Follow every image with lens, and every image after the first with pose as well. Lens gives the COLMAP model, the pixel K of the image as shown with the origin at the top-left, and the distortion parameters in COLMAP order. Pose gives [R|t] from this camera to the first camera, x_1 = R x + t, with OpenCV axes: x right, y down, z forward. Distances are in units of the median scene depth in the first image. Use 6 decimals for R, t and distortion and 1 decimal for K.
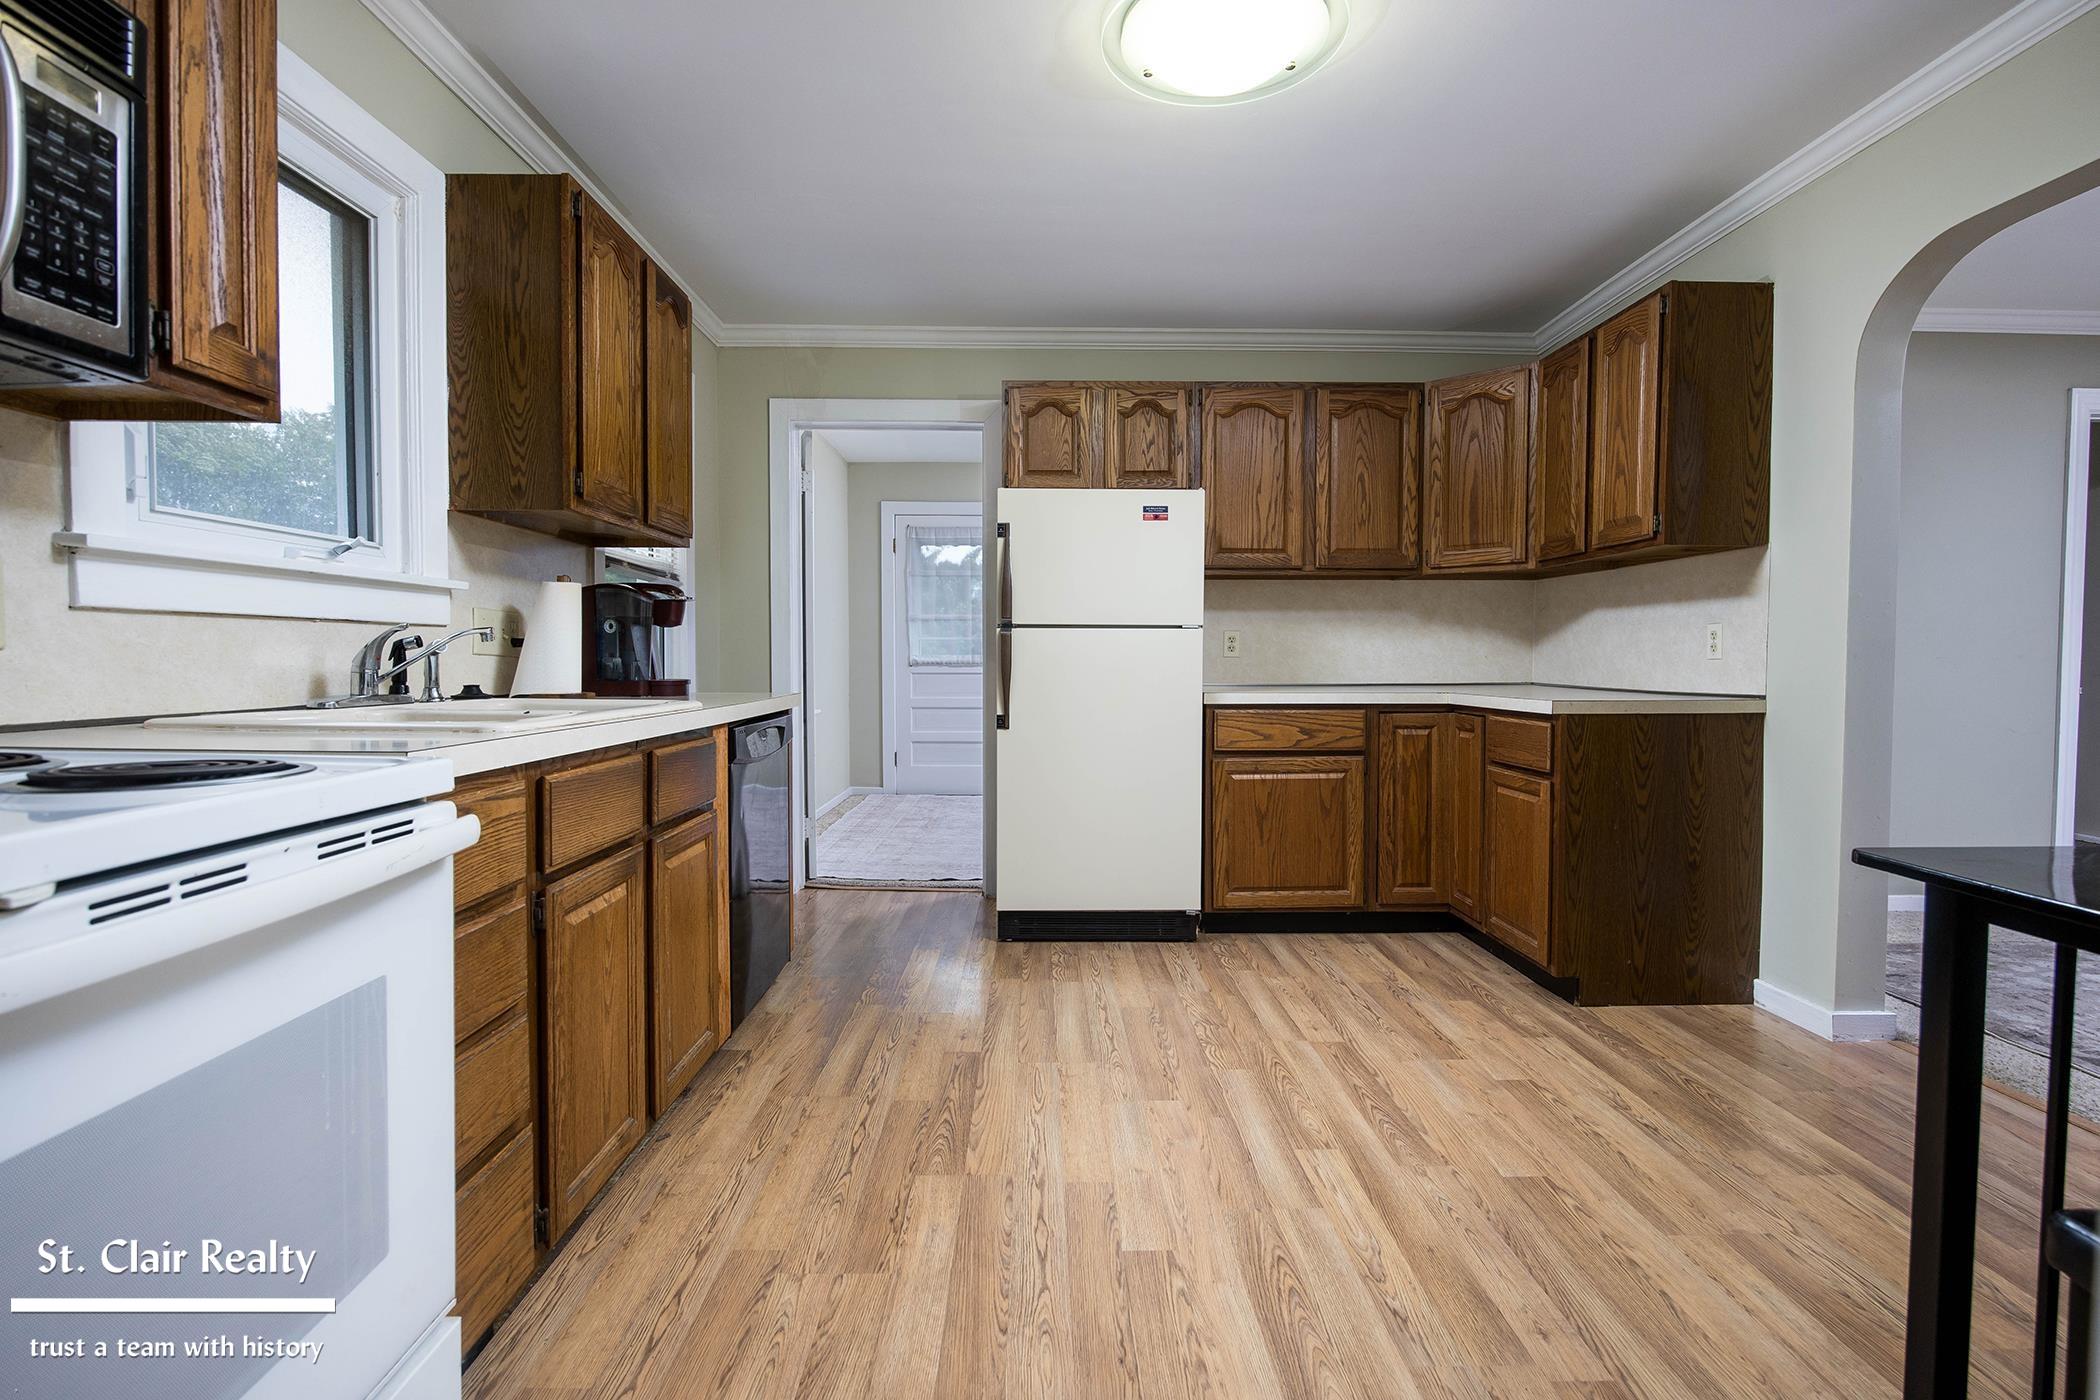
lens RADIAL K [[994.0, 0, 1050.9], [0, 994.0, 690.8], [0, 0, 1]] dist [-0.006299, -0.001415]
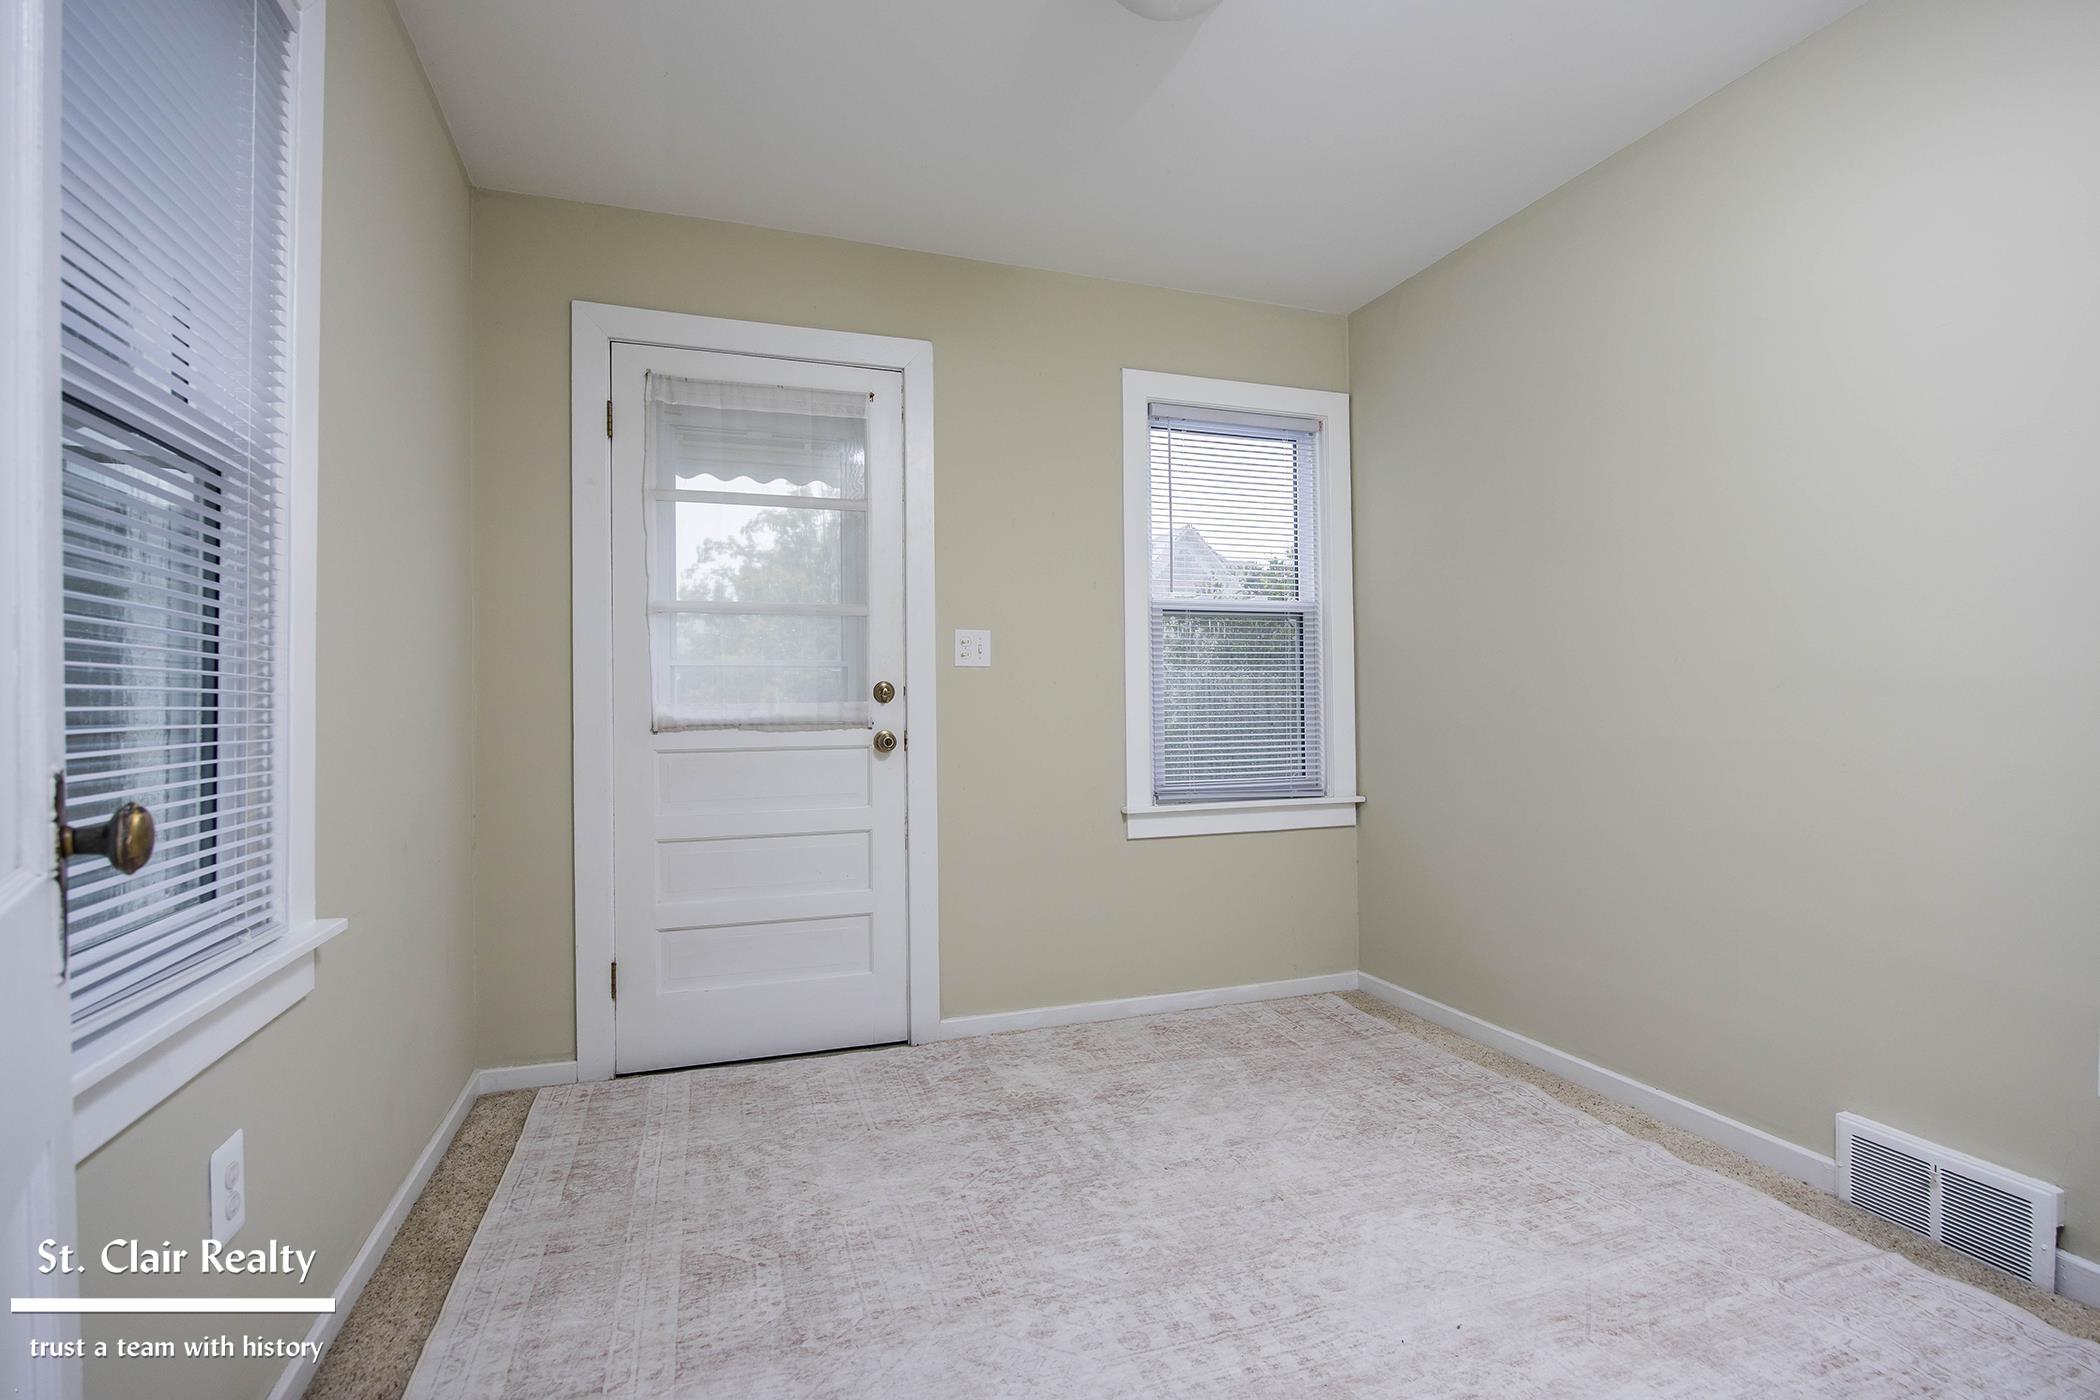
lens RADIAL K [[994.0, 0, 1048.4], [0, 994.0, 697.4], [0, 0, 1]] dist [-0.006299, -0.001415]
pose [[0.948119, -0.005435, 0.317870, -0.118897], [0.014948, 0.999510, -0.027495, -0.025891], [-0.317565, 0.030820, 0.947735, 0.585002]]
